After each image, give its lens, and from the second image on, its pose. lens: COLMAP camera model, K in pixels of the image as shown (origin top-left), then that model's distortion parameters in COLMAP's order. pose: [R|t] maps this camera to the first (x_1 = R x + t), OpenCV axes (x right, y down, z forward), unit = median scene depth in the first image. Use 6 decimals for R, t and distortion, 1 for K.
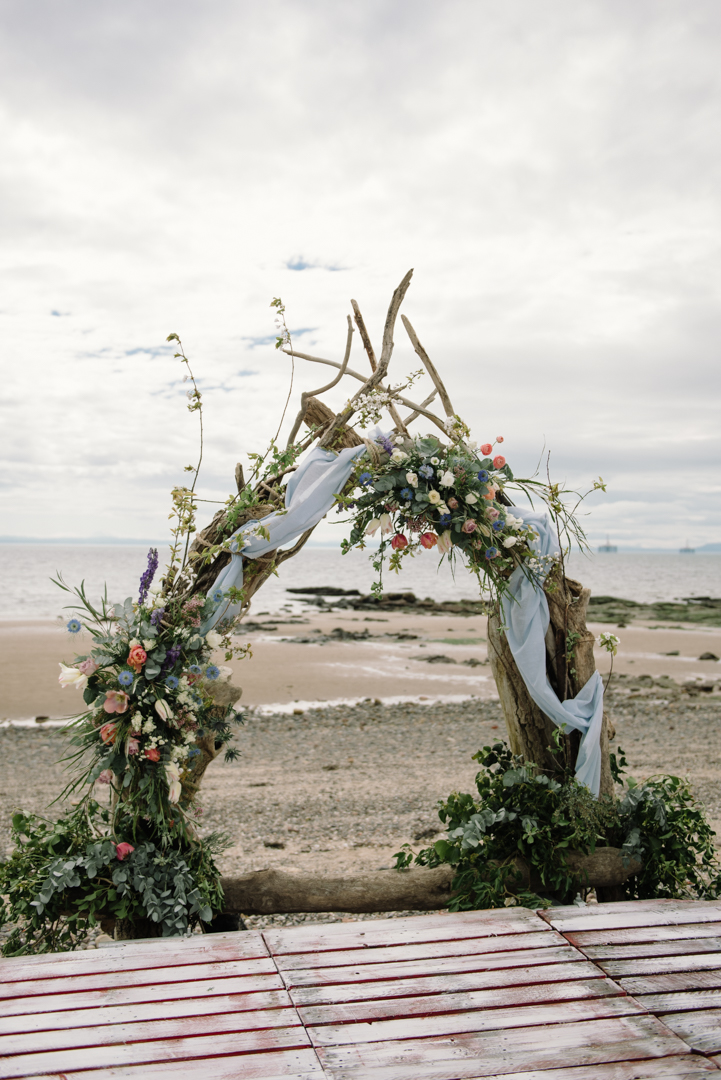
lens RADIAL K [[1213.7, 0, 355.1], [0, 1213.7, 536.5], [0, 0, 1]] dist [0.065723, 0.000000]
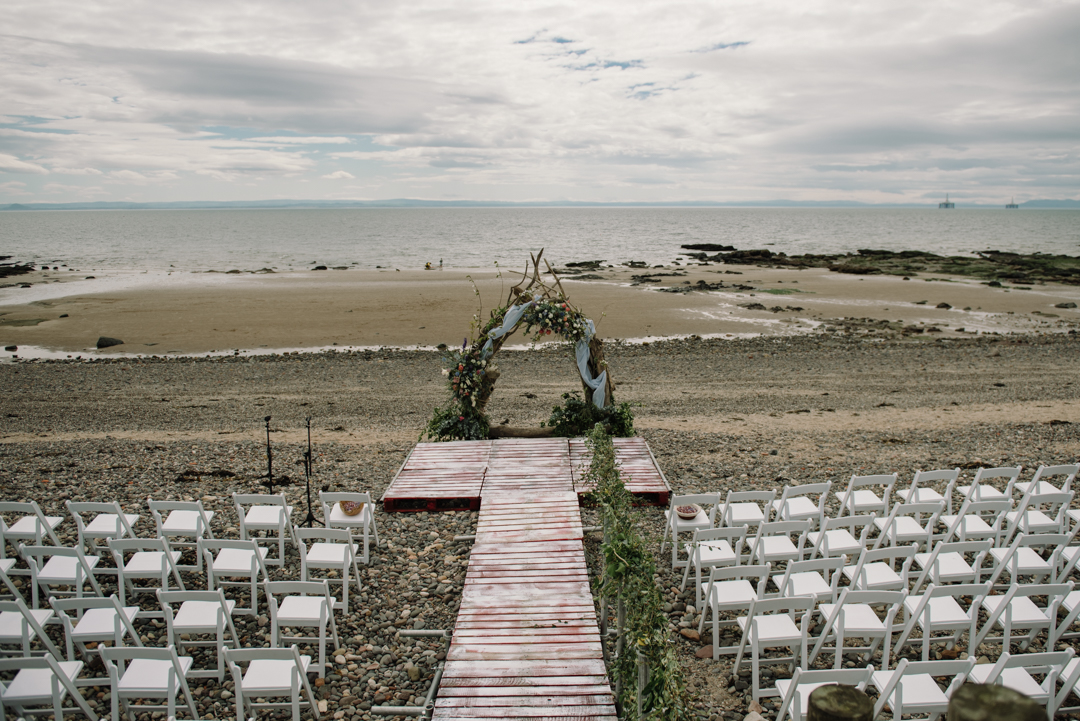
lens RADIAL K [[884.5, 0, 546.5], [0, 884.5, 363.0], [0, 0, 1]] dist [-0.045130, -0.000517]
pose [[0.975243, 0.021572, -0.220082, 0.058816], [0.019159, 0.983245, 0.181277, -0.035199], [0.220305, -0.181006, 0.958490, -0.133870]]
